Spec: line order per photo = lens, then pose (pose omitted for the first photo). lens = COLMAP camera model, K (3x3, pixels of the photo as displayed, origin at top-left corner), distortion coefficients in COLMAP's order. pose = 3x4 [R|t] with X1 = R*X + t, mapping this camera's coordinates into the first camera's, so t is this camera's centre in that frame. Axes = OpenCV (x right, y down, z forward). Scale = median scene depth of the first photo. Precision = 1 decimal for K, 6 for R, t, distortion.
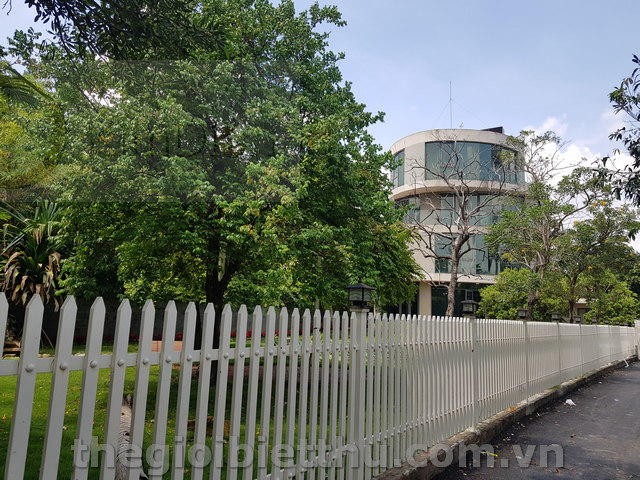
lens RADIAL K [[514.4, 0, 320.0], [0, 514.4, 240.0], [0, 0, 1]] dist [0.034612, -0.112251]
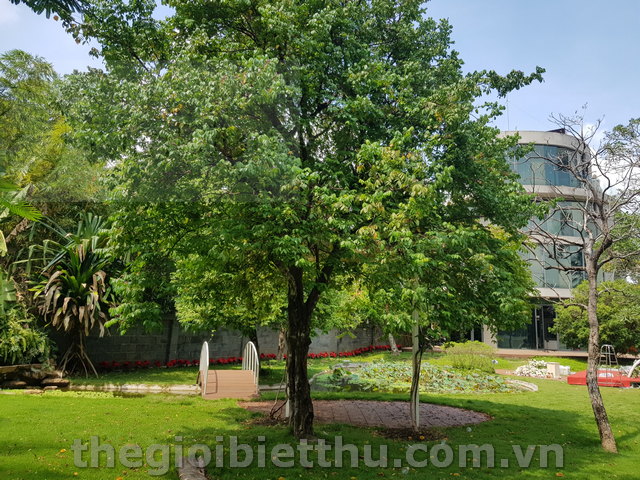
lens RADIAL K [[514.4, 0, 320.0], [0, 514.4, 240.0], [0, 0, 1]] dist [0.034612, -0.112251]
pose [[0.997552, -0.020294, -0.066921, -0.101490], [0.018324, 0.999384, -0.029918, 0.006440], [0.067487, 0.028619, 0.997310, 0.183923]]
